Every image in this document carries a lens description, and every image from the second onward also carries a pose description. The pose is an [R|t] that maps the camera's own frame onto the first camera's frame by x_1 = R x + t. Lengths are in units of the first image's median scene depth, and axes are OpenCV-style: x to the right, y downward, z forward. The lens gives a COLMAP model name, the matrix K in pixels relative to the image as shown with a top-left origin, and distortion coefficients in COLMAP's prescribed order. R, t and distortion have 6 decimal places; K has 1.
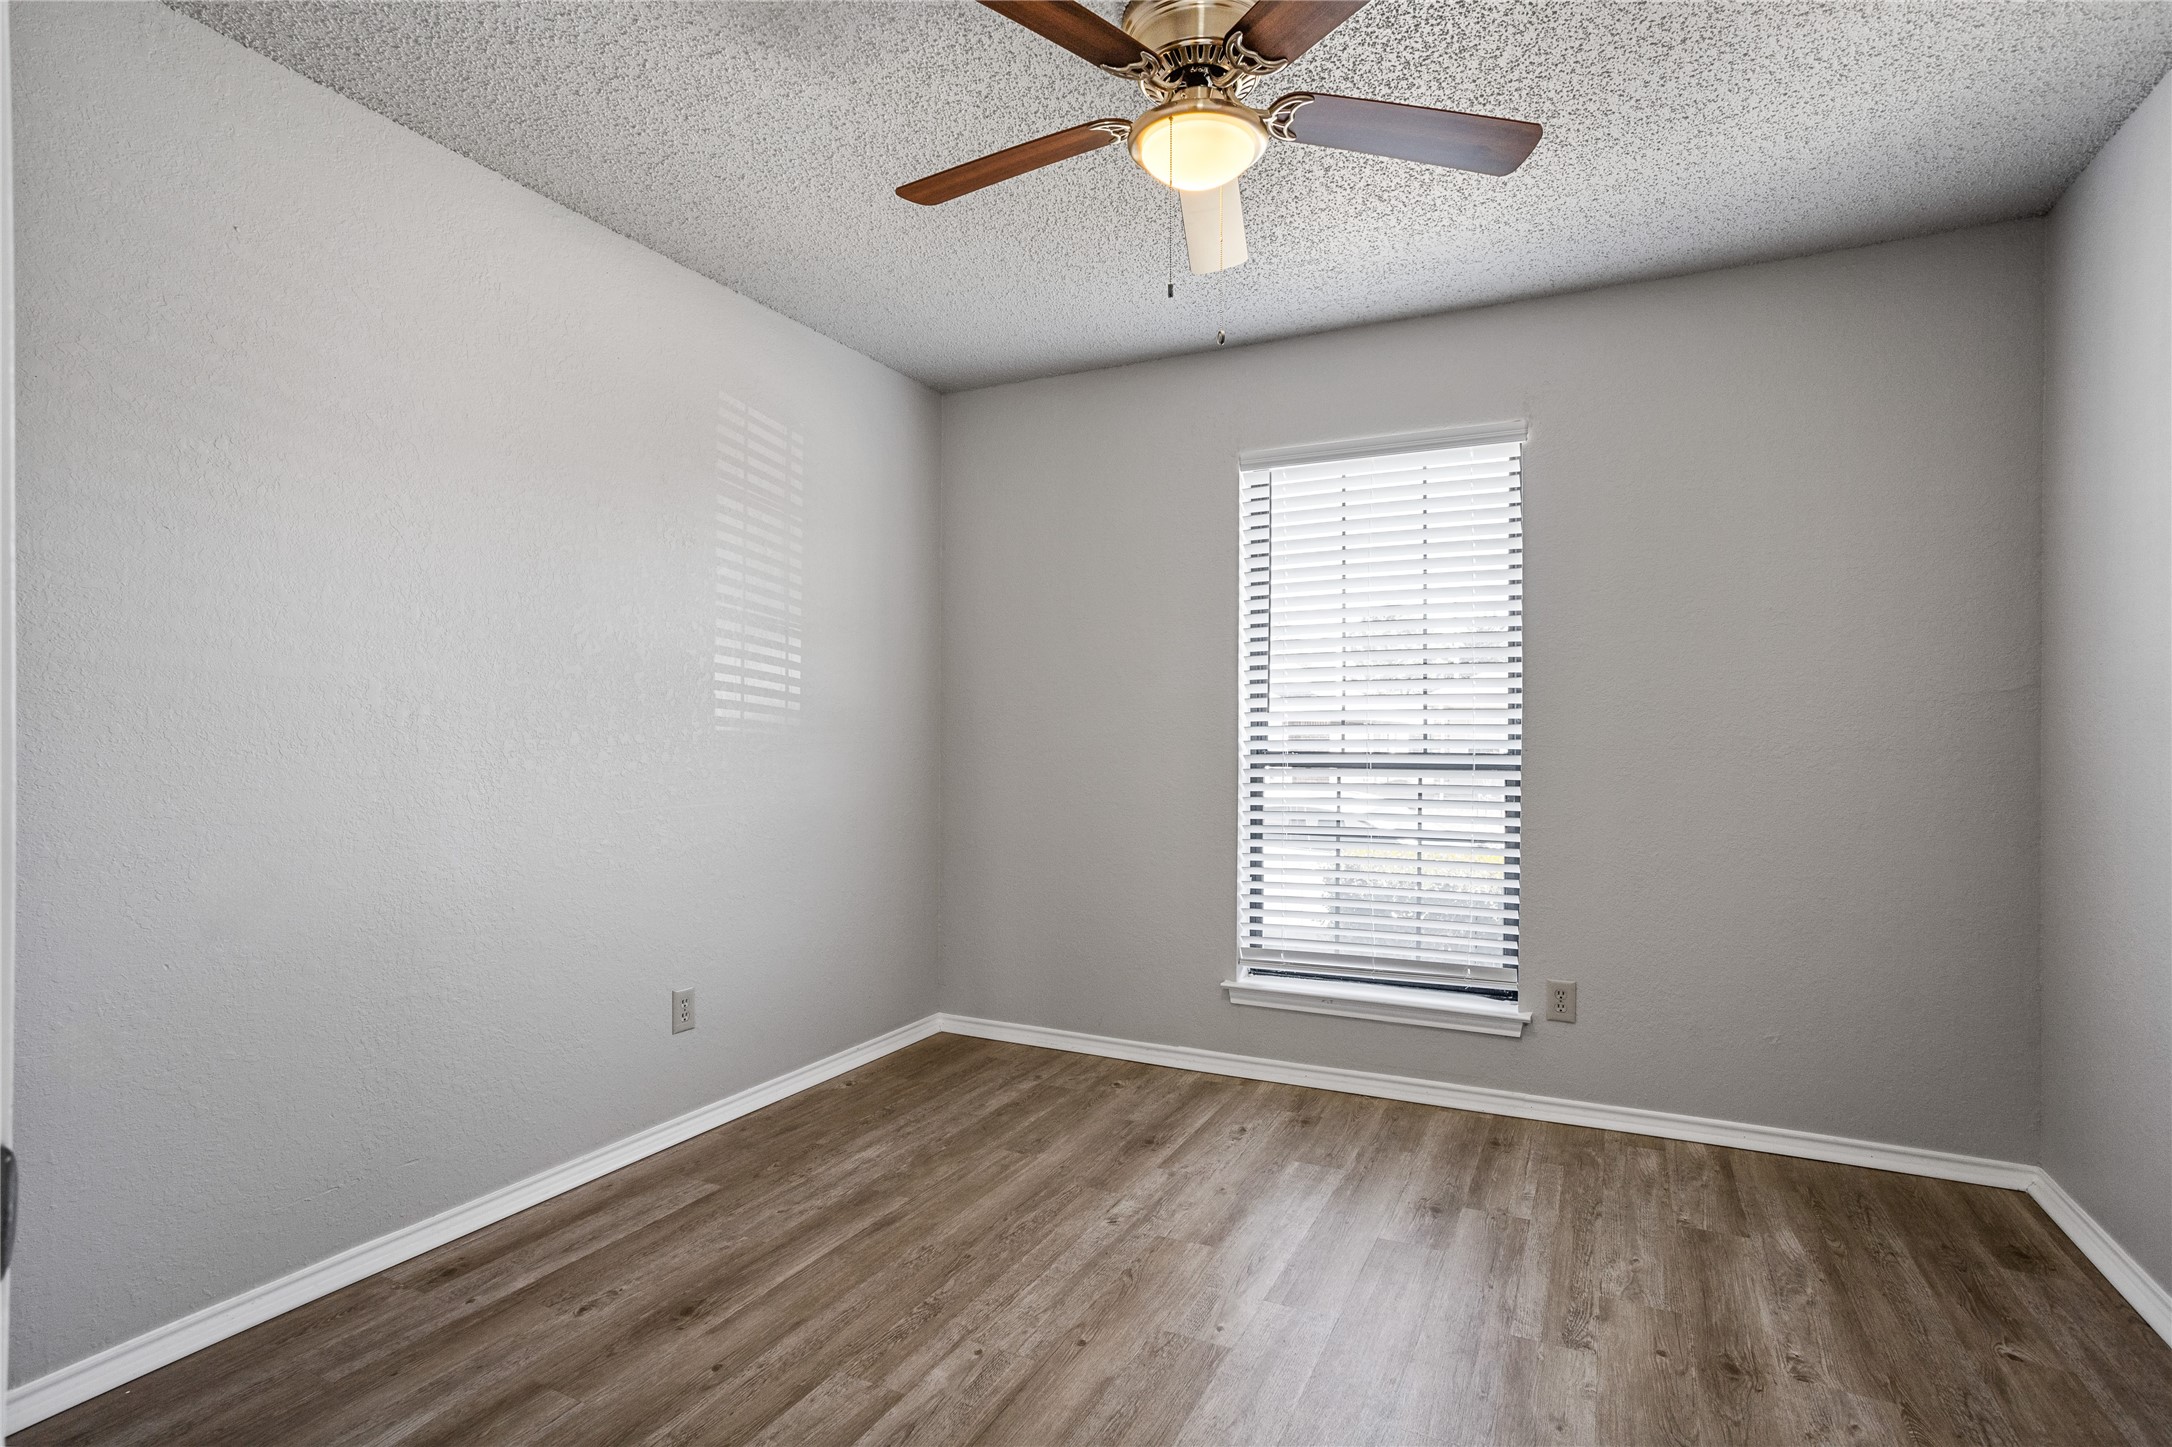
lens RADIAL K [[1046.9, 0, 1091.2], [0, 1046.9, 714.4], [0, 0, 1]] dist [-0.050835, 0.028845]
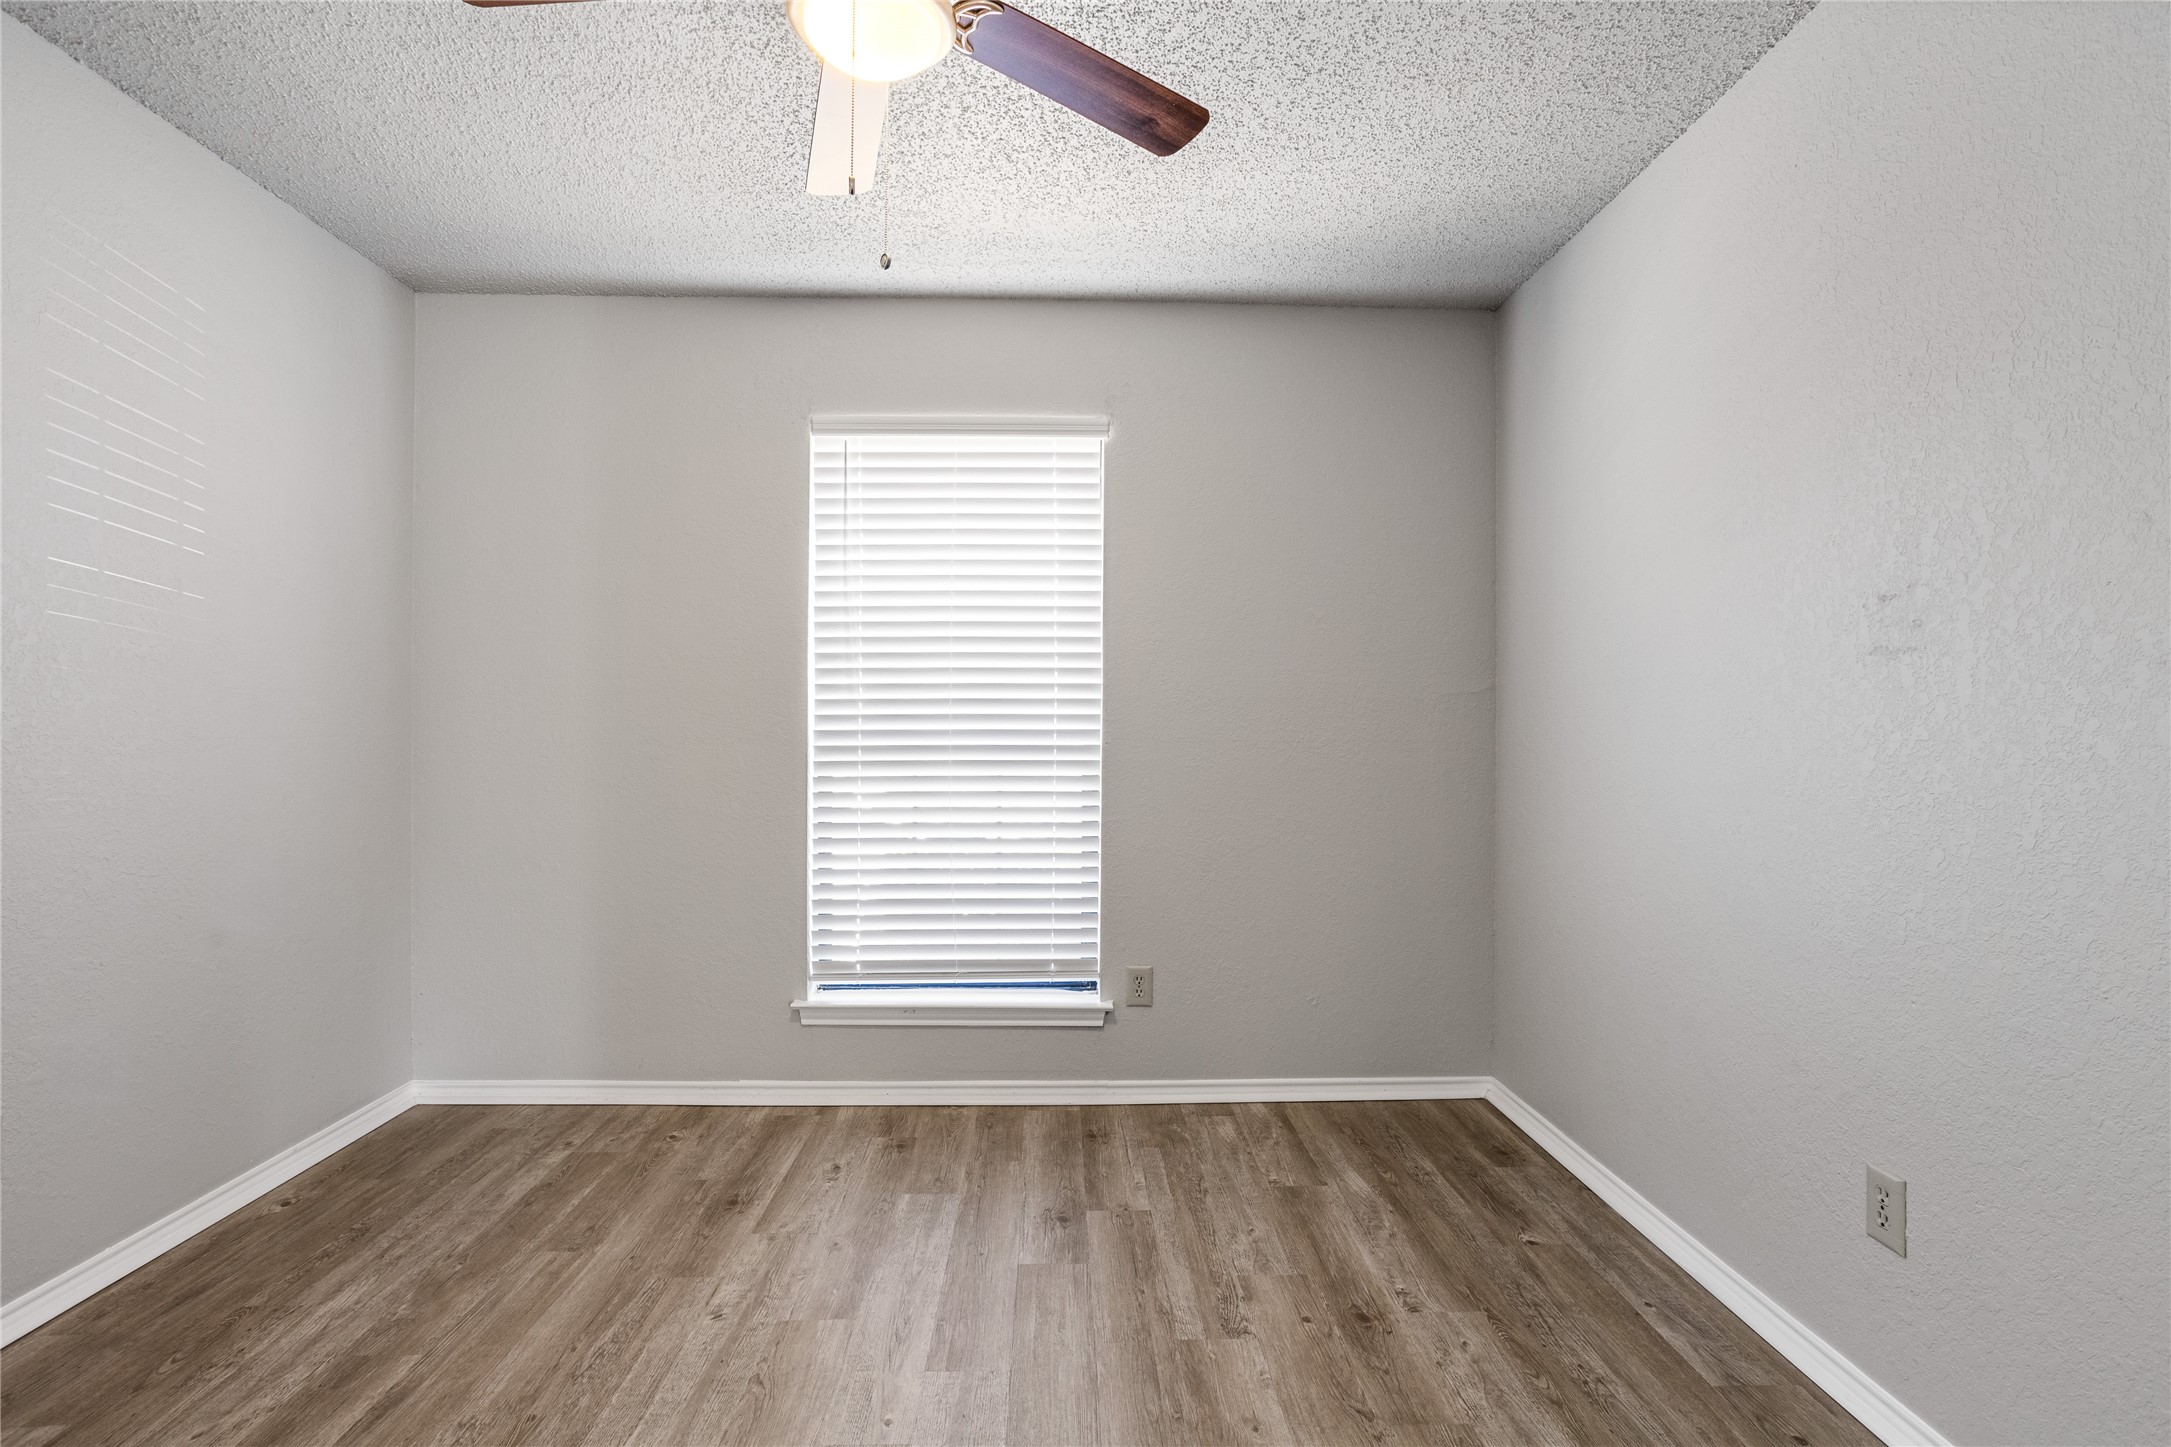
lens RADIAL K [[1046.4, 0, 1094.1], [0, 1046.4, 718.2], [0, 0, 1]] dist [-0.050835, 0.028845]
pose [[0.881657, 0.006021, 0.471852, -0.098112], [-0.011281, 0.999902, 0.008318, 0.002457], [-0.471756, -0.012656, 0.881638, 0.133827]]
